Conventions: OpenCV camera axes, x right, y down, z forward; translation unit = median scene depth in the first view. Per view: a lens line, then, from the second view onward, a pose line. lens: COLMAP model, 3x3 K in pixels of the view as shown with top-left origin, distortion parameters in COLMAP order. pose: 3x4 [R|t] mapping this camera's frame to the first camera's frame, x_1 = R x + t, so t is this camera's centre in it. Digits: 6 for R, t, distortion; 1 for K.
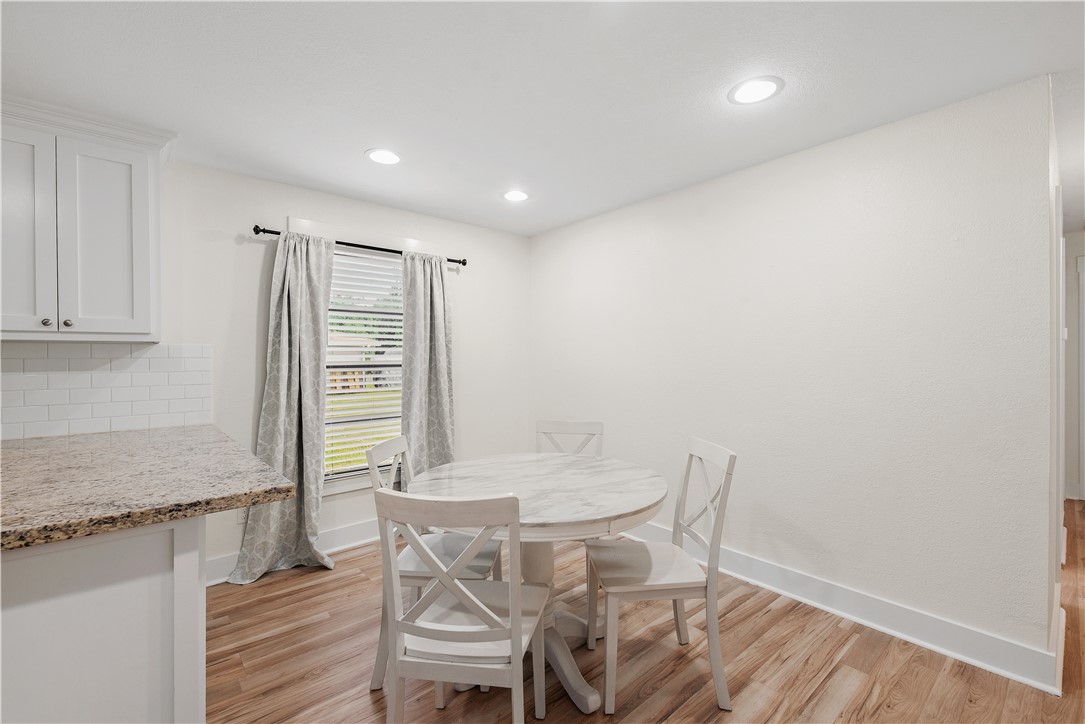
lens RADIAL K [[462.9, 0, 534.7], [0, 462.9, 361.2], [0, 0, 1]] dist [0.015530, -0.006798]
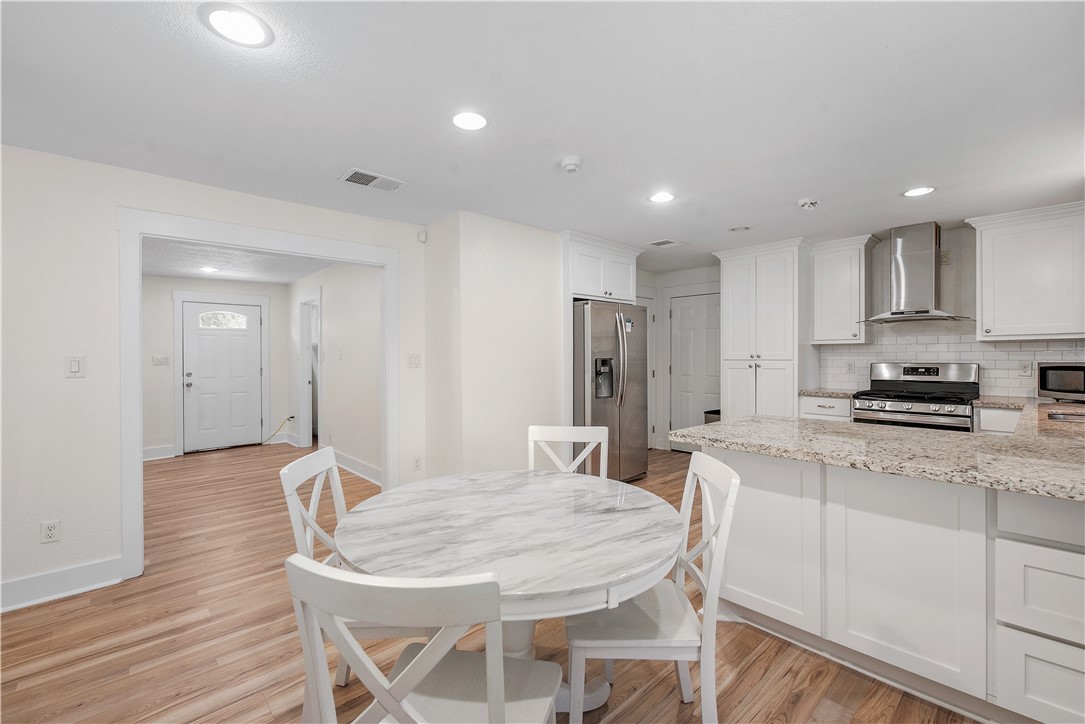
lens RADIAL K [[462.9, 0, 540.0], [0, 462.9, 357.4], [0, 0, 1]] dist [0.015530, -0.006798]
pose [[-0.999360, 0.010950, -0.034044, -0.015748], [0.010751, 0.999924, 0.006033, -0.005195], [0.034108, 0.005663, -0.999402, 1.833666]]
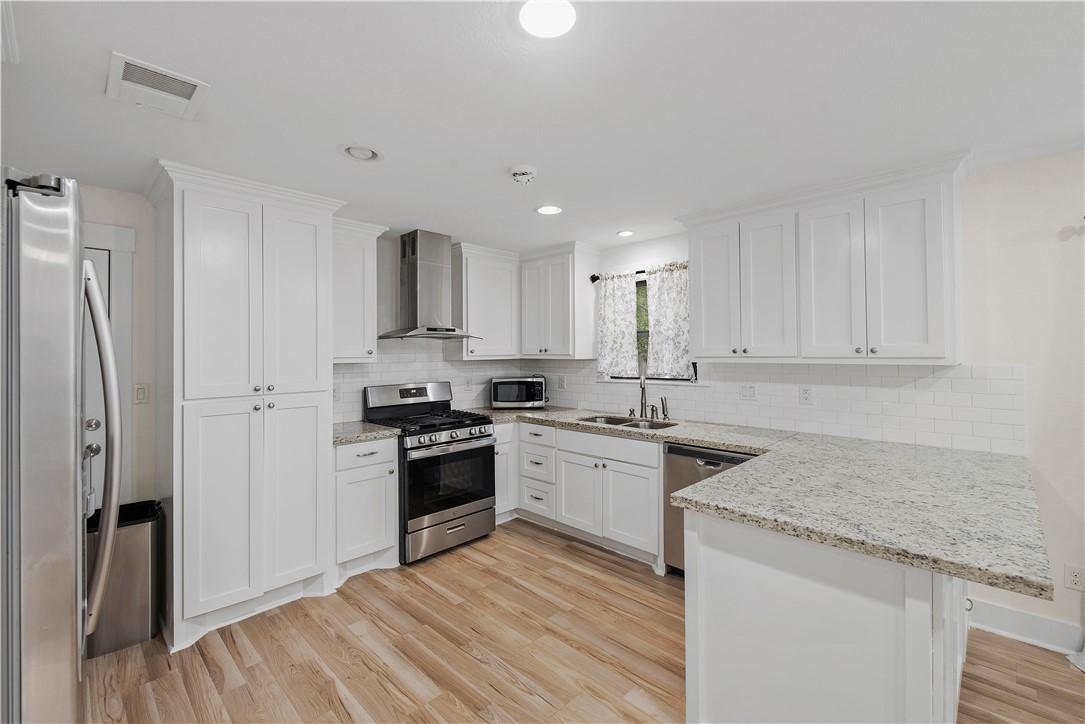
lens RADIAL K [[462.9, 0, 537.6], [0, 462.9, 349.3], [0, 0, 1]] dist [0.015530, -0.006798]
pose [[0.071053, 0.000951, -0.997472, 0.146815], [0.003229, 0.999994, 0.001184, -0.096600], [0.997467, -0.003305, 0.071050, 0.056131]]
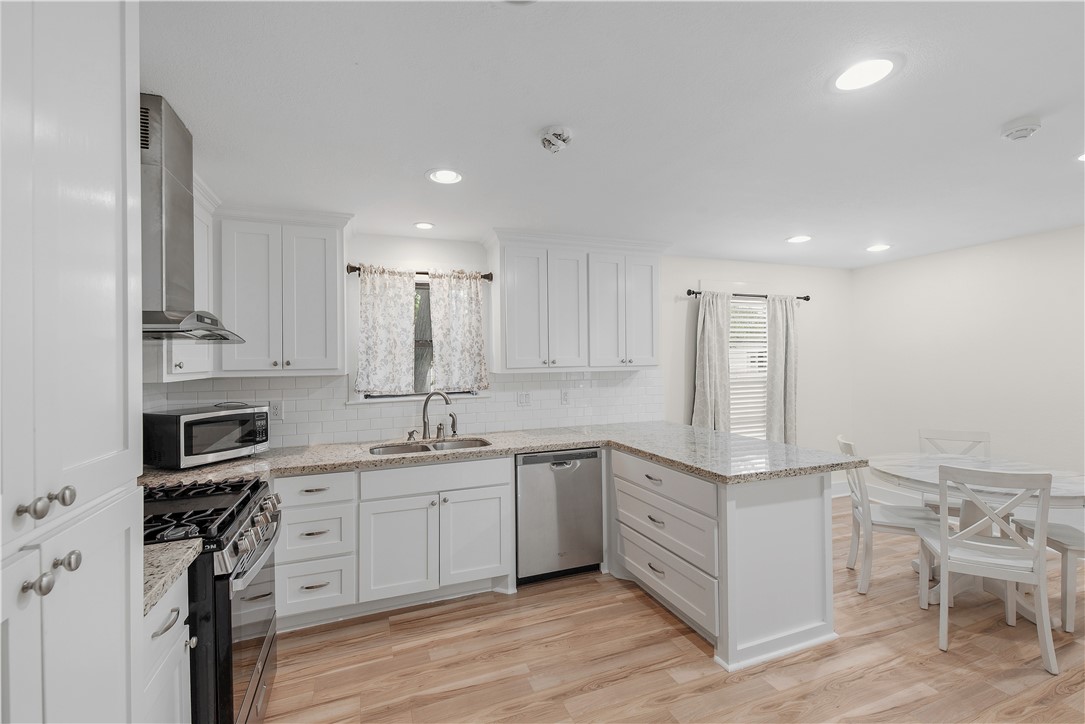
lens RADIAL K [[462.9, 0, 537.5], [0, 462.9, 355.8], [0, 0, 1]] dist [0.015530, -0.006798]
pose [[0.939688, -0.007931, -0.341941, -0.792700], [0.005182, 0.999946, -0.008953, -0.094913], [0.341994, 0.006641, 0.939679, -0.840649]]
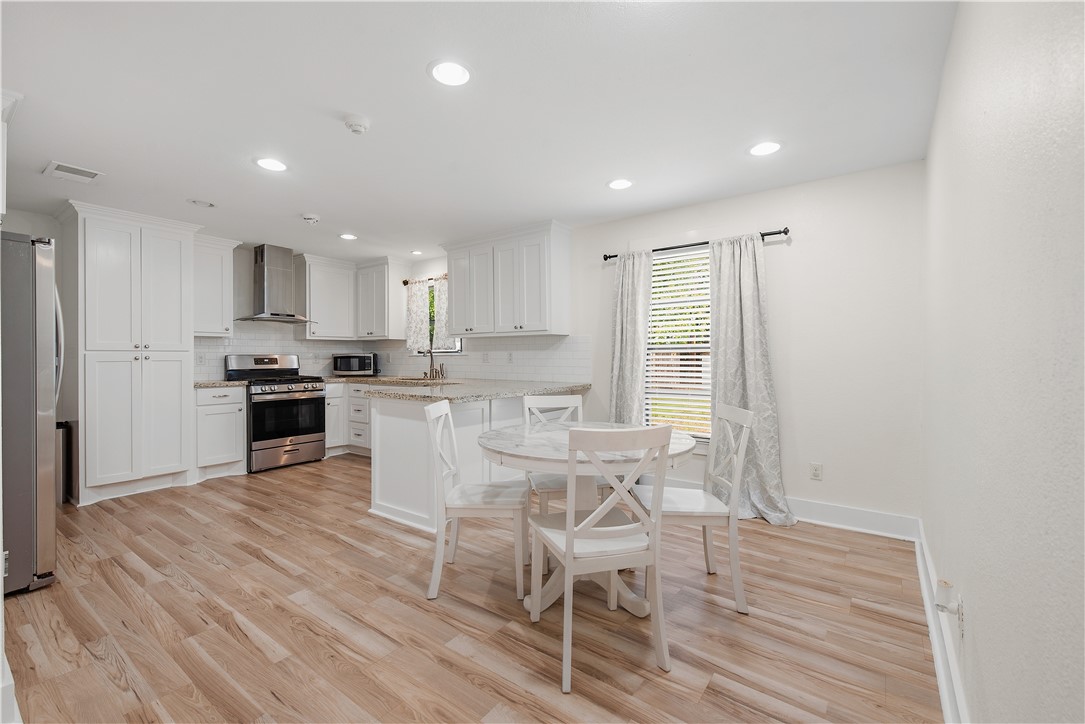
lens RADIAL K [[462.9, 0, 530.8], [0, 462.9, 359.9], [0, 0, 1]] dist [0.015530, -0.006798]
pose [[0.207214, 0.012721, -0.978213, 1.178890], [-0.004180, 0.999918, 0.012118, 0.045703], [0.978287, 0.001578, 0.207250, 0.645840]]
